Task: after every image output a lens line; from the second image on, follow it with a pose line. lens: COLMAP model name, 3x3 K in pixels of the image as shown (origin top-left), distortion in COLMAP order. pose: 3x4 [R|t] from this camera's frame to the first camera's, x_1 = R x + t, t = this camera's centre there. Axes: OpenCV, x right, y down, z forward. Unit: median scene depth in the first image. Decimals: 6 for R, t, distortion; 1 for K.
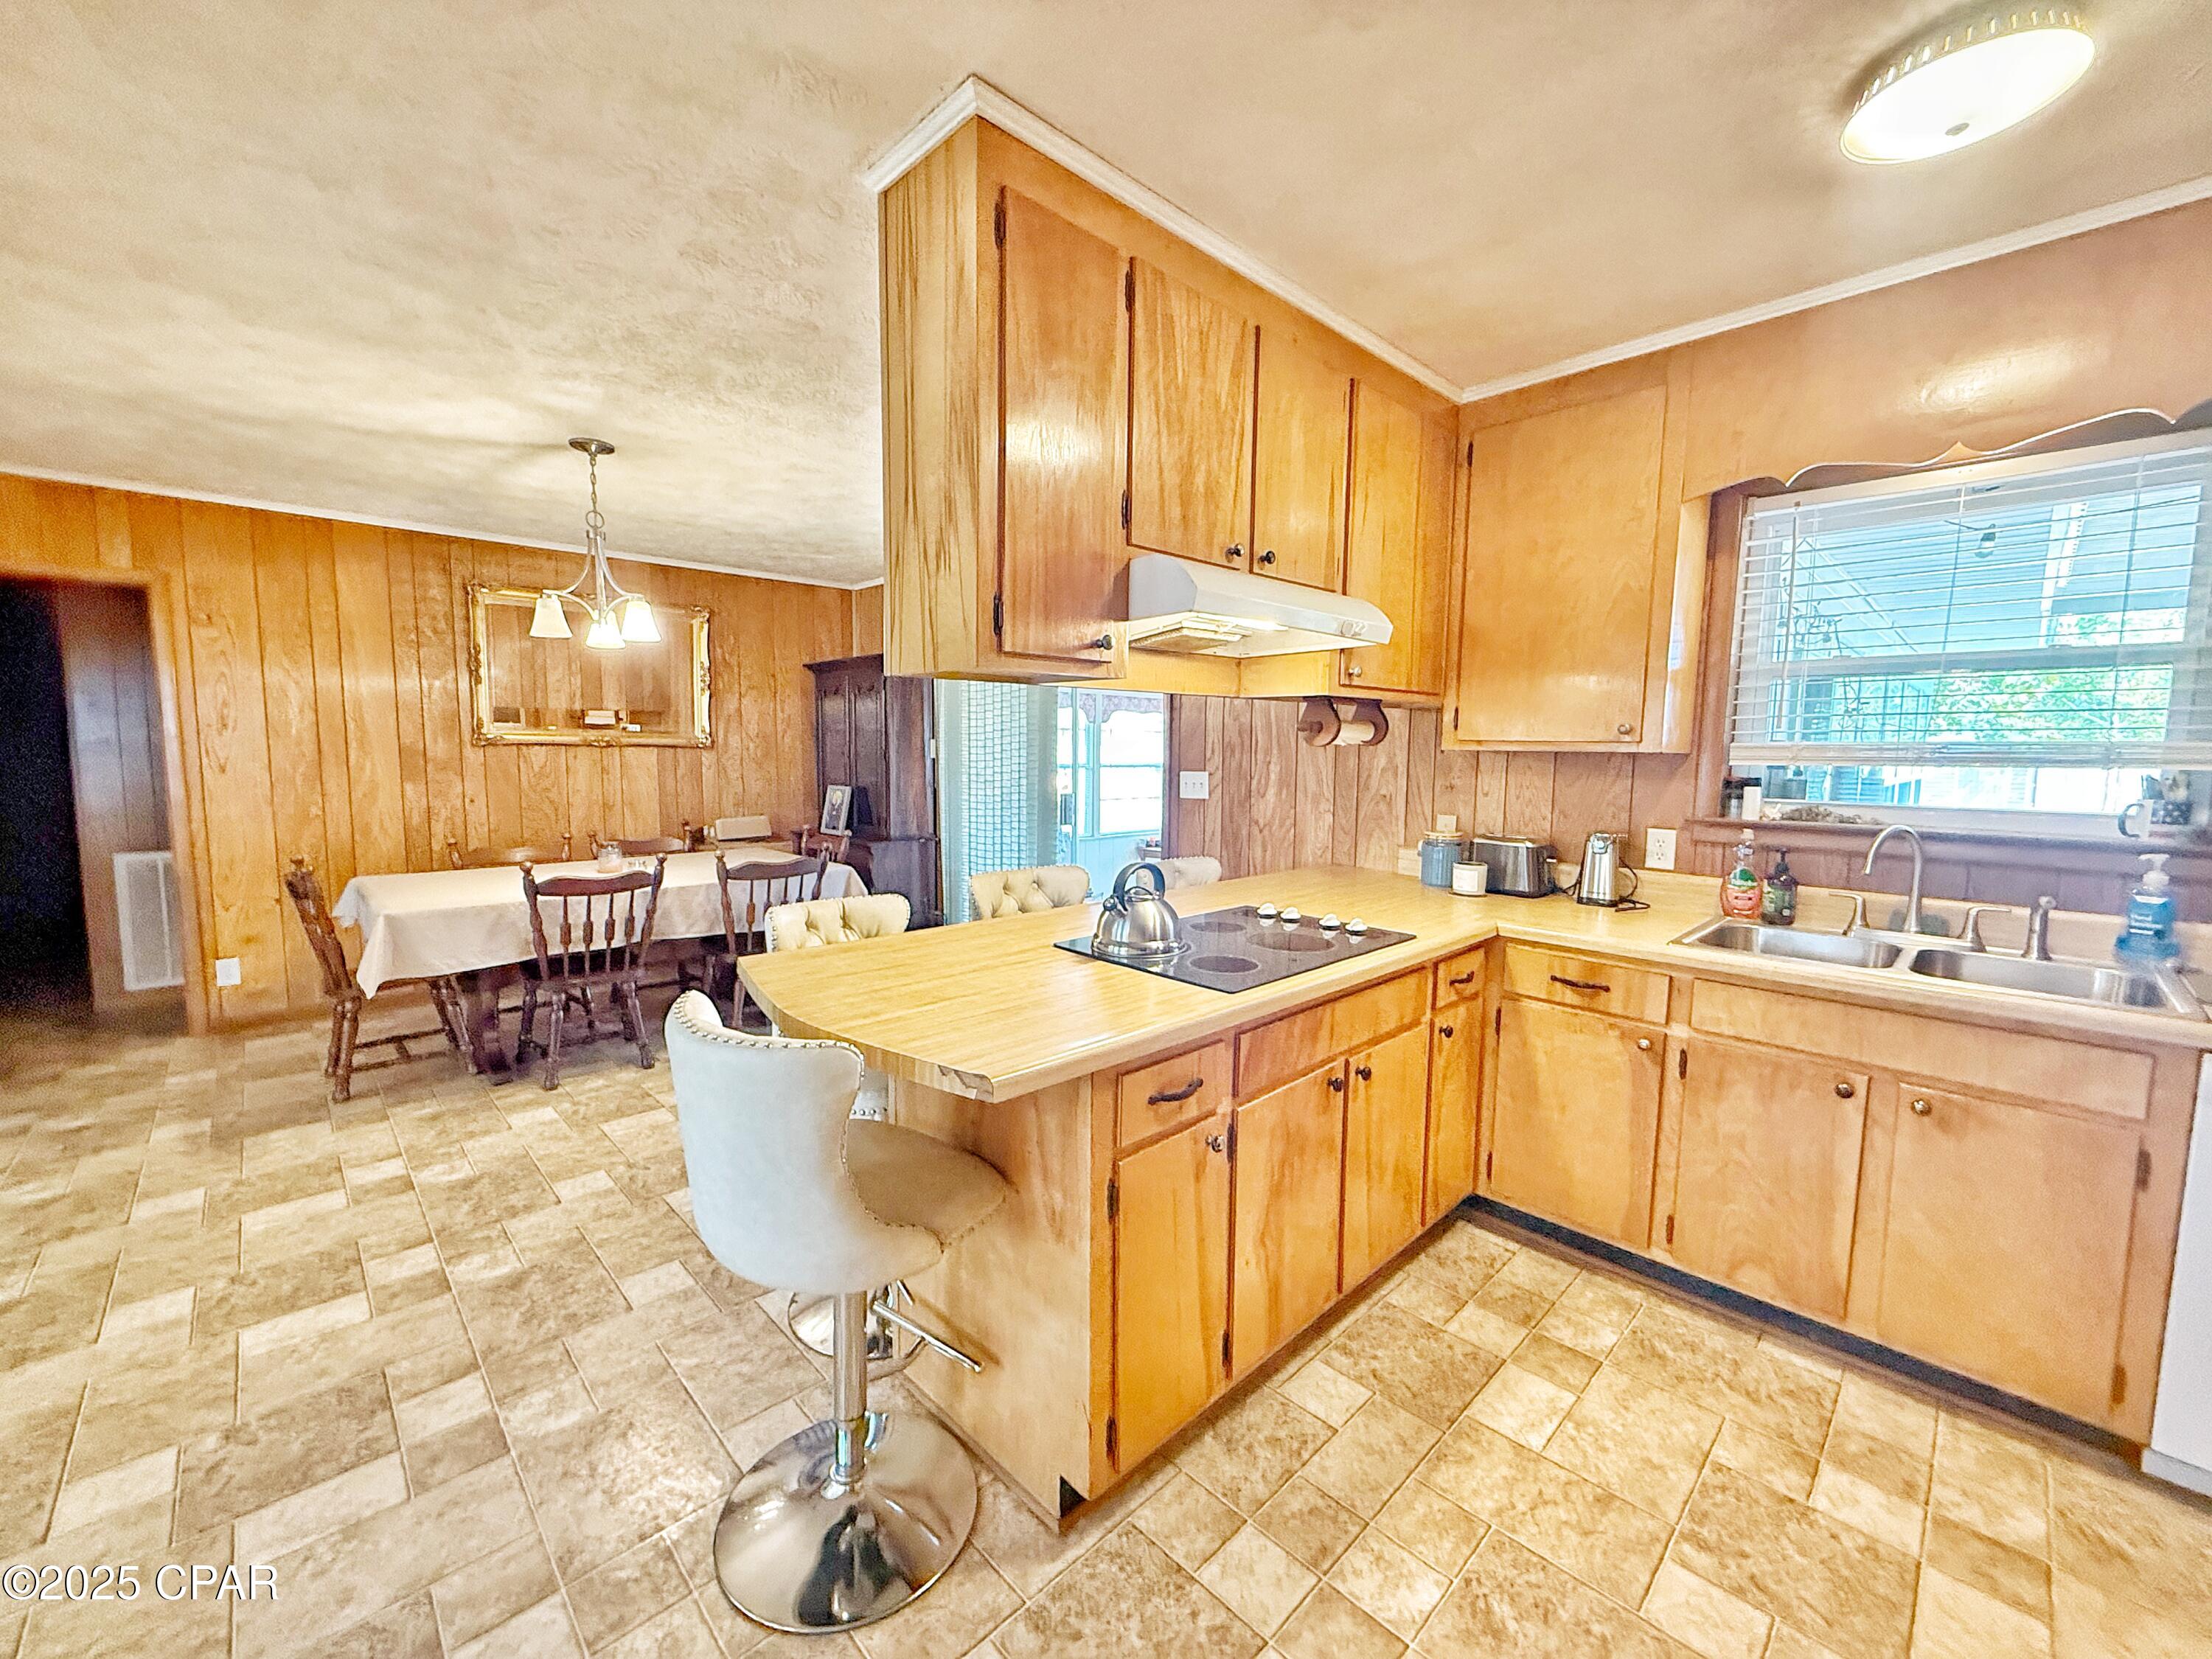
lens RADIAL K [[882.8, 0, 1096.2], [0, 882.8, 834.3], [0, 0, 1]] dist [-0.000642, -0.000396]
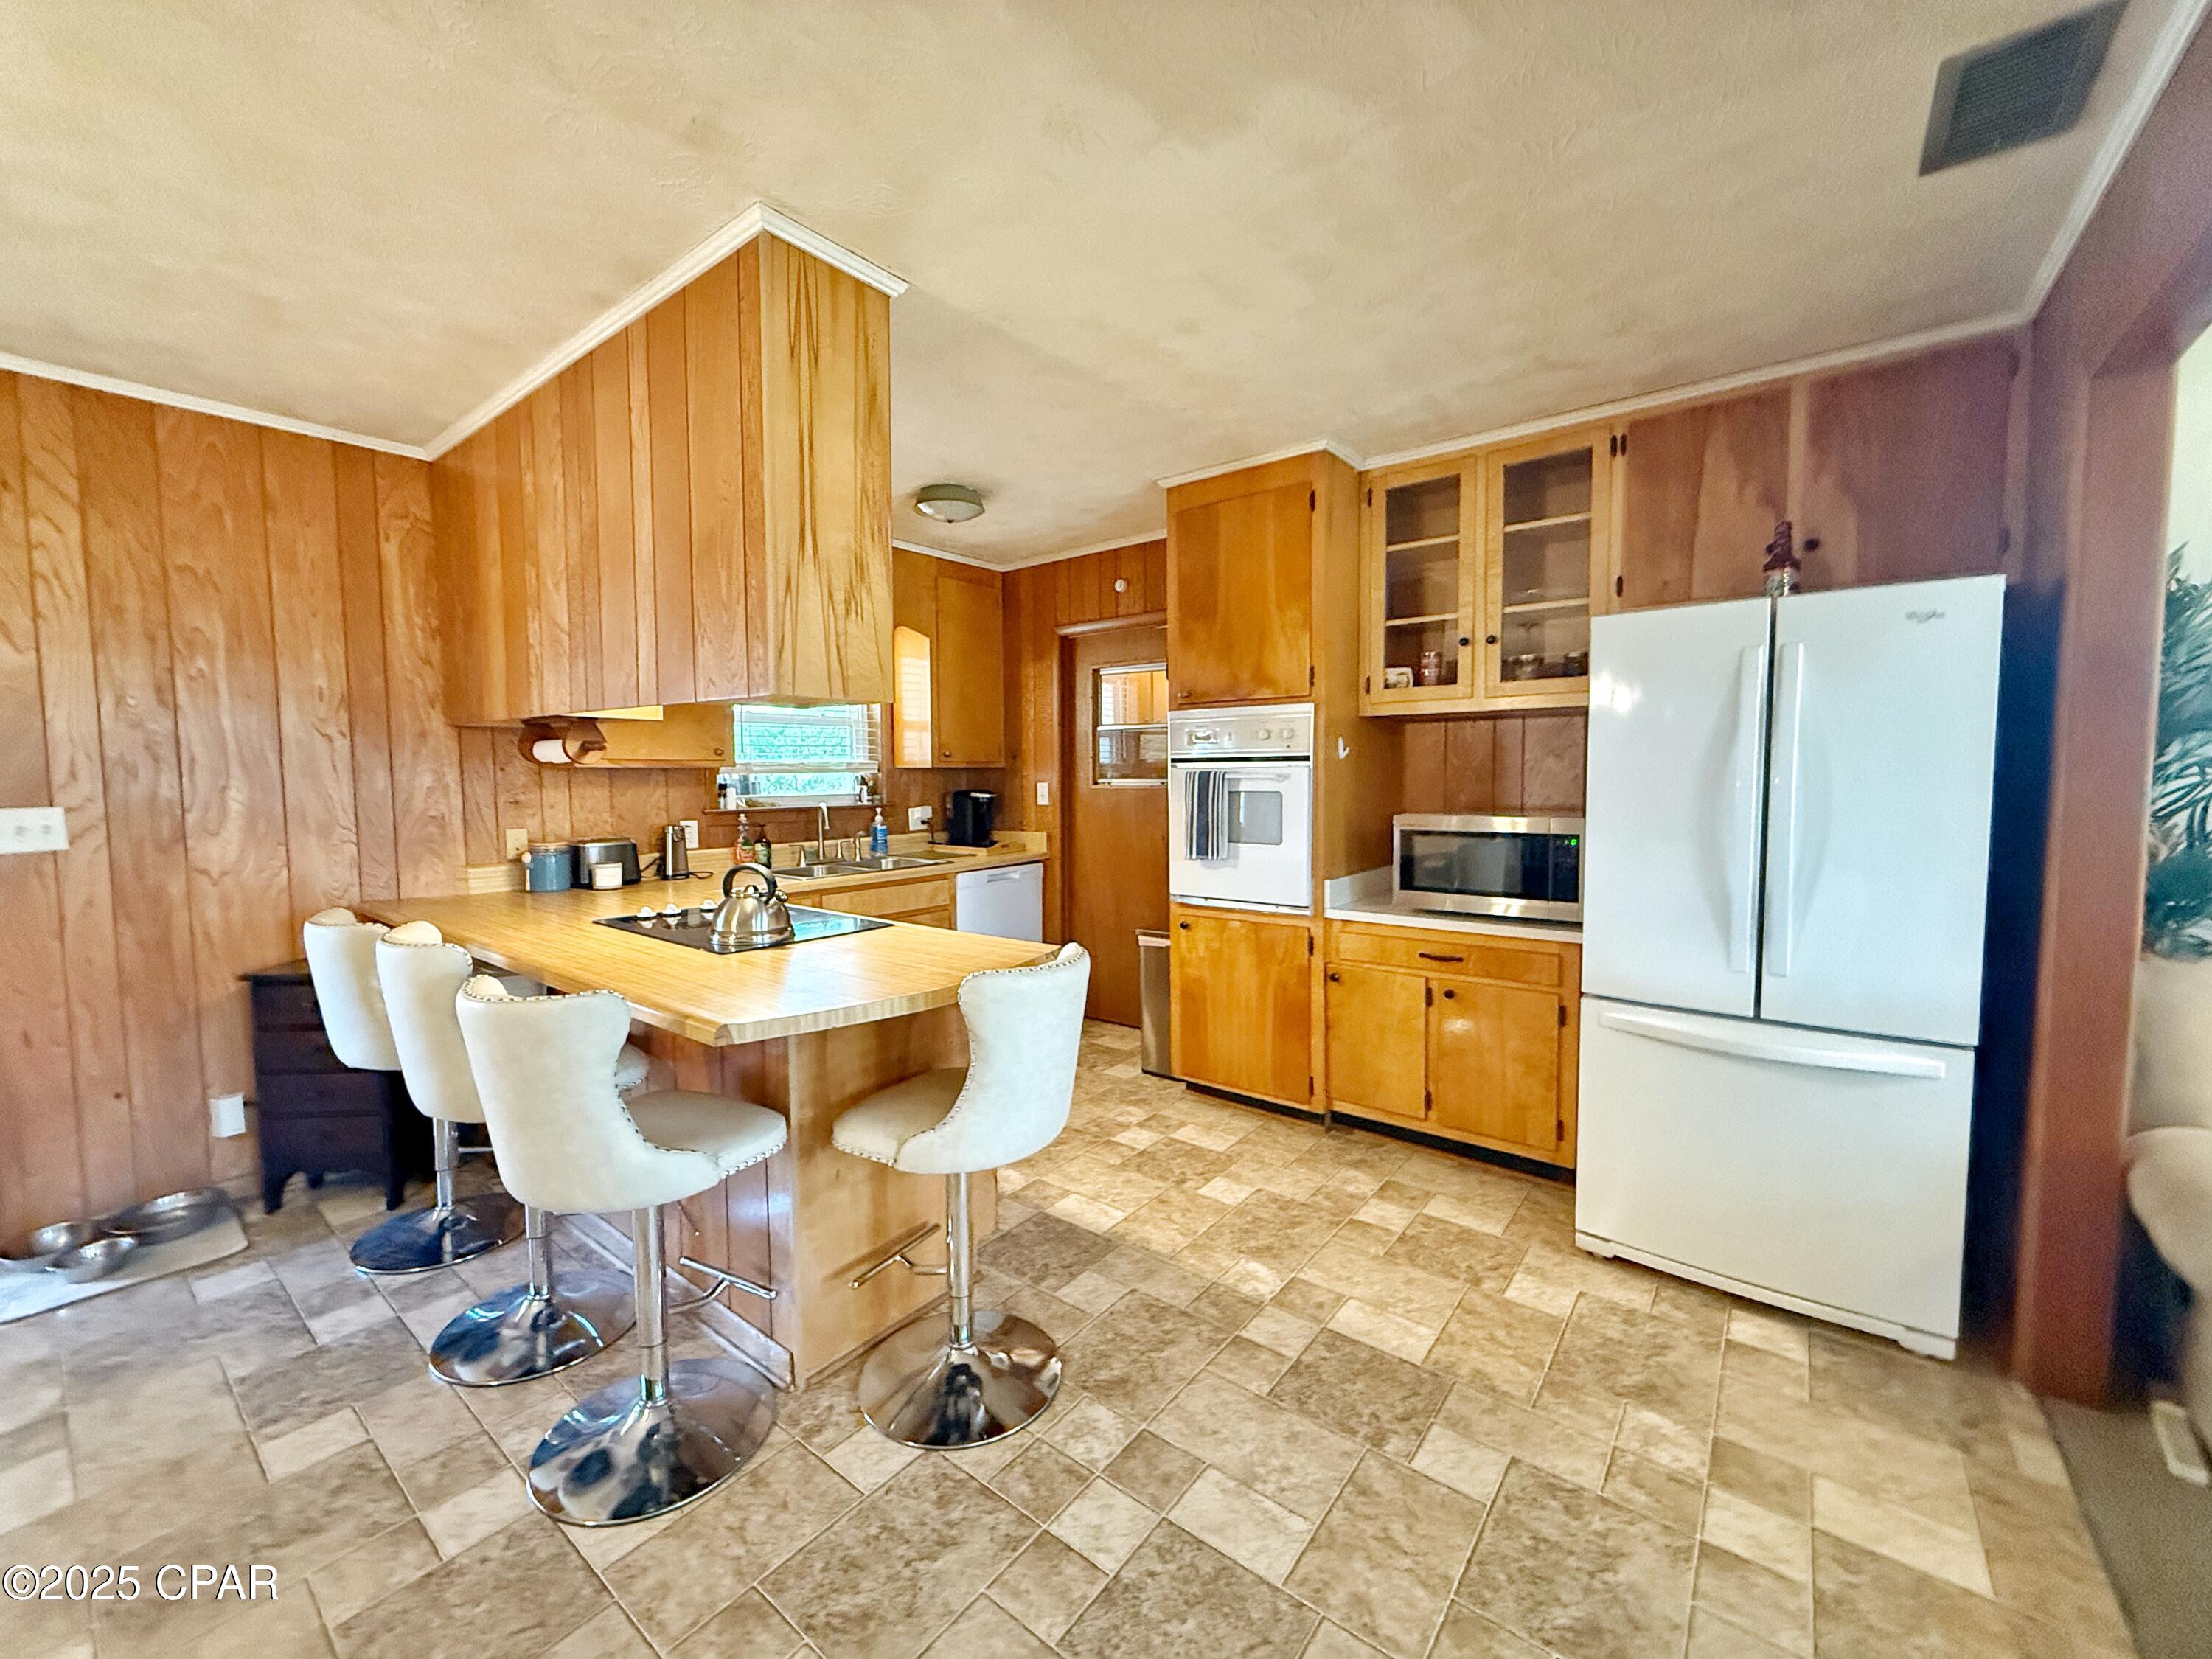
lens RADIAL K [[880.6, 0, 1100.3], [0, 880.6, 827.7], [0, 0, 1]] dist [0.000187, -0.000240]
pose [[-0.138643, -0.073919, 0.987580, -0.671144], [0.103350, 0.990686, 0.088660, -0.040008], [-0.984935, 0.114359, -0.129712, 0.400507]]
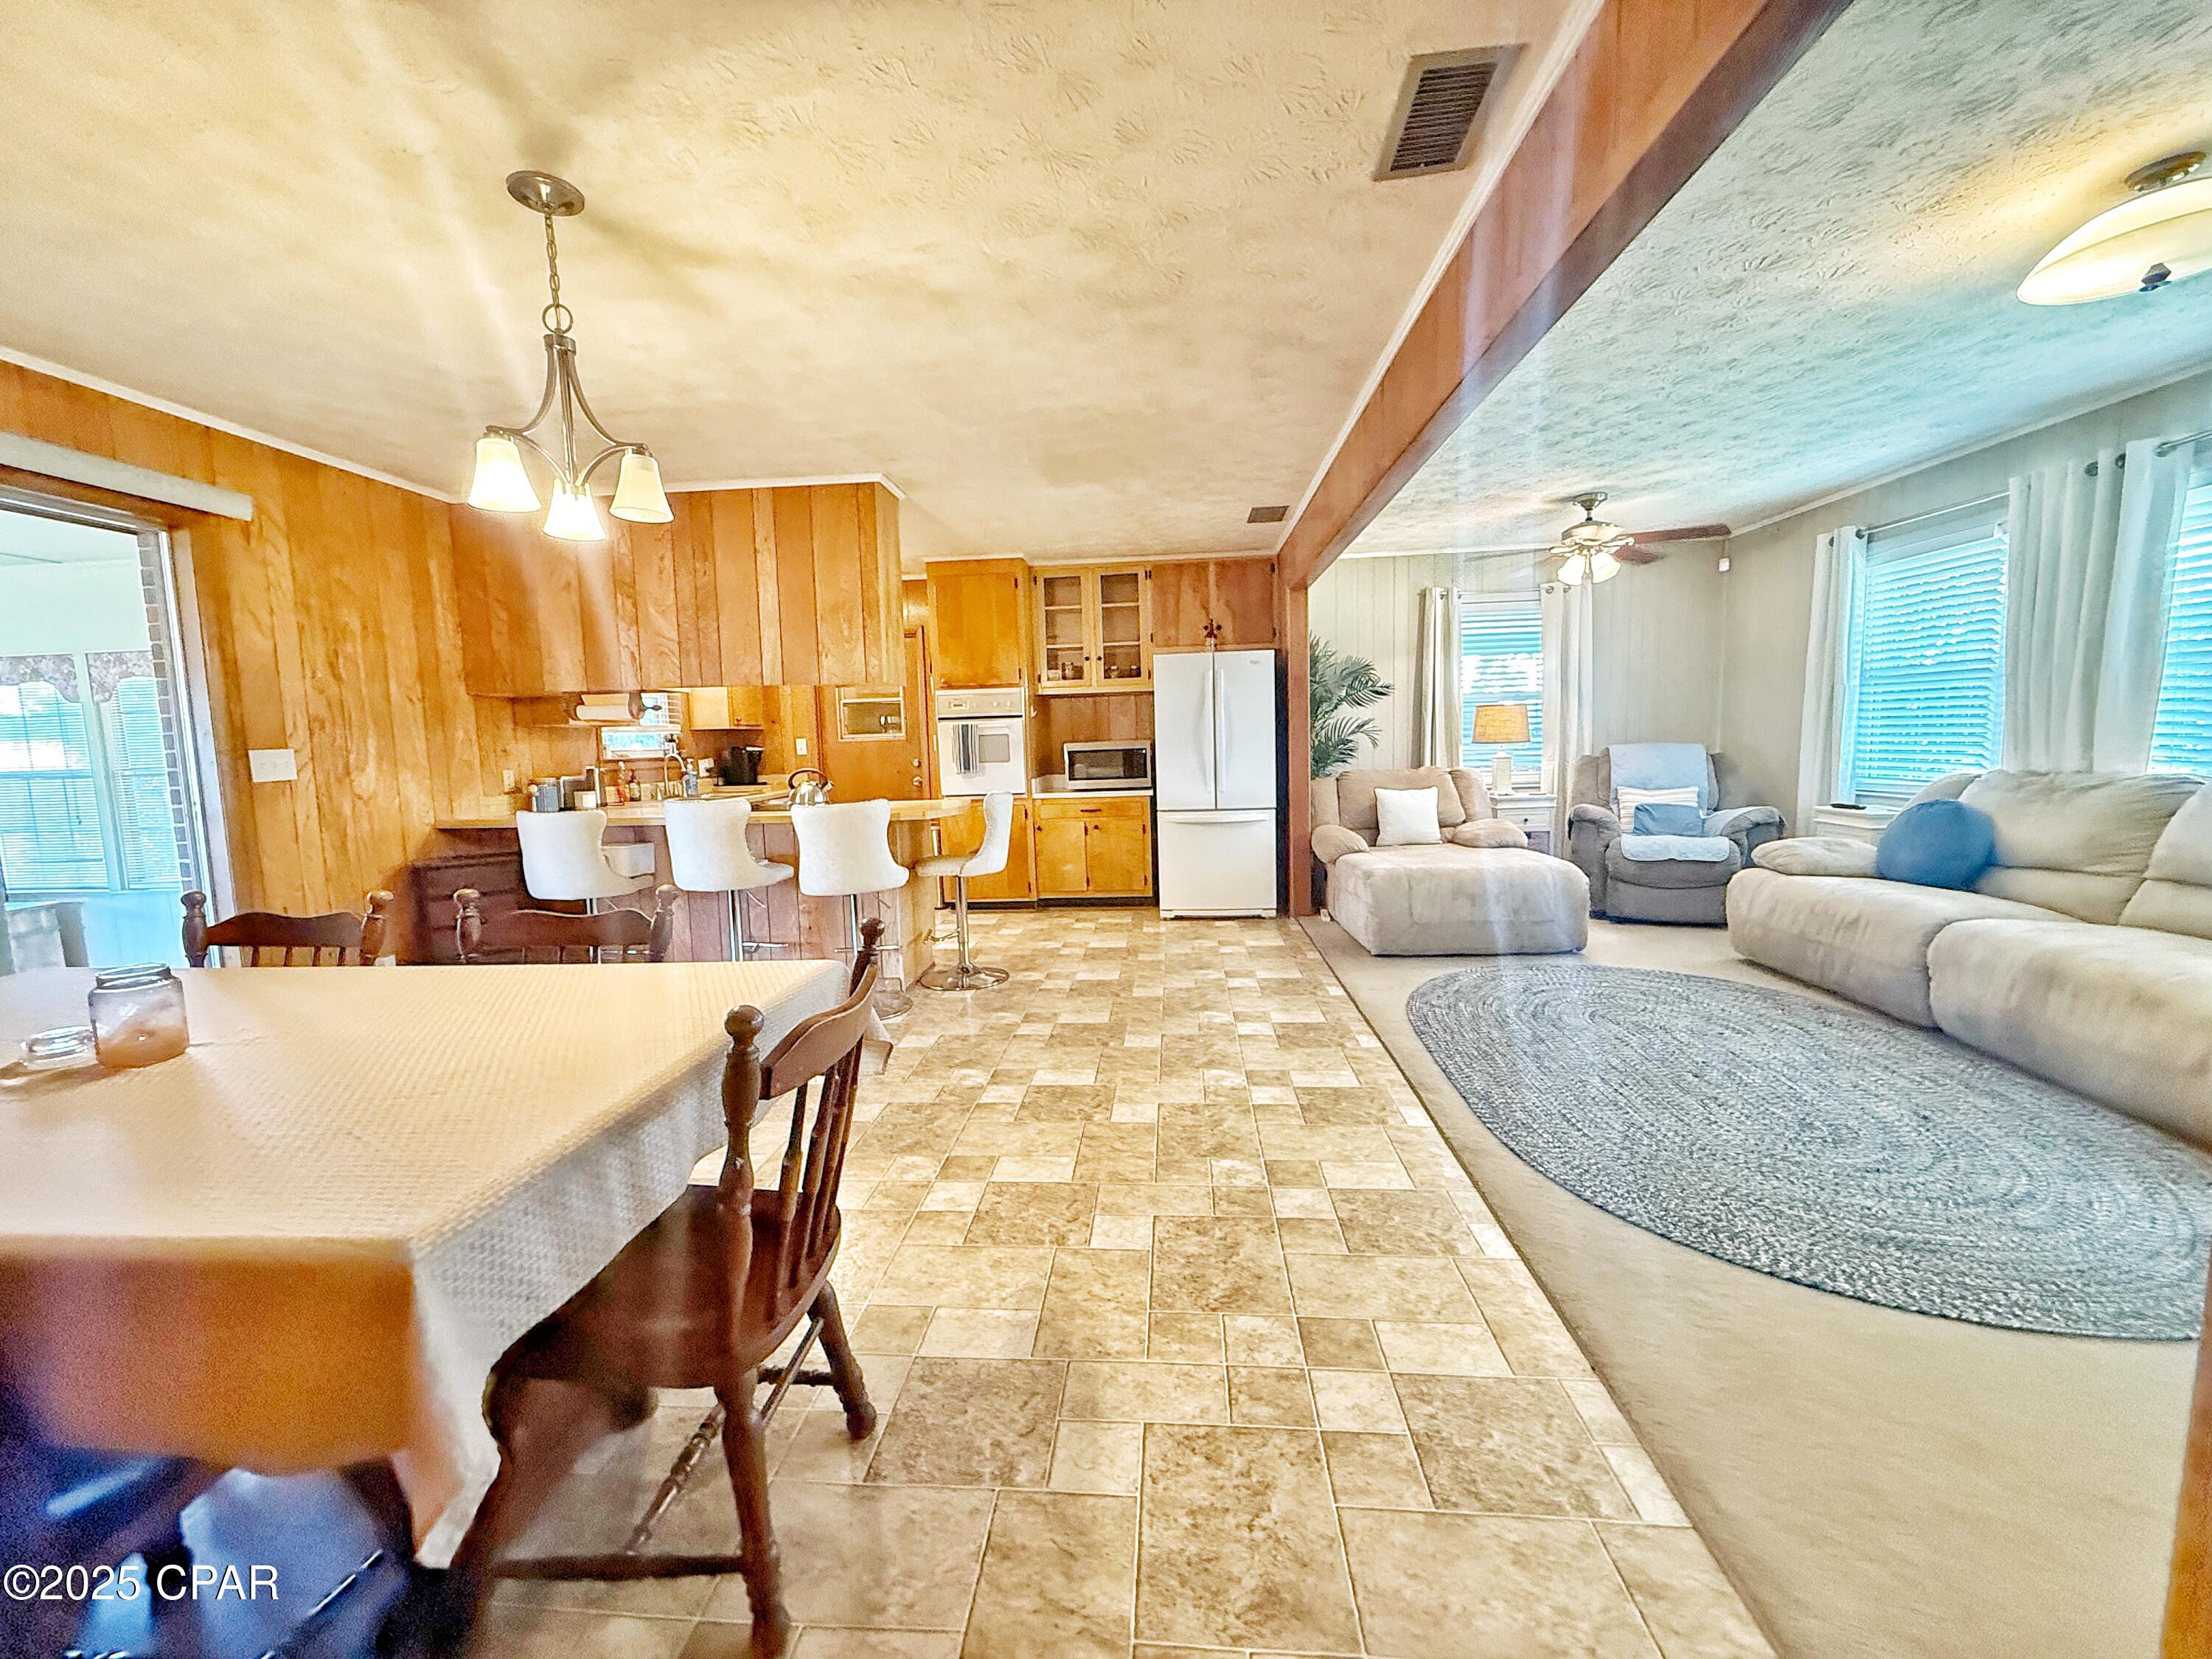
lens RADIAL K [[880.6, 0, 1100.3], [0, 880.6, 827.7], [0, 0, 1]] dist [0.000187, -0.000240]
pose [[-0.662529, -0.065568, 0.746161, -1.219562], [0.095757, 0.980573, 0.171191, -0.075229], [-0.742890, 0.184869, -0.643380, 1.104602]]
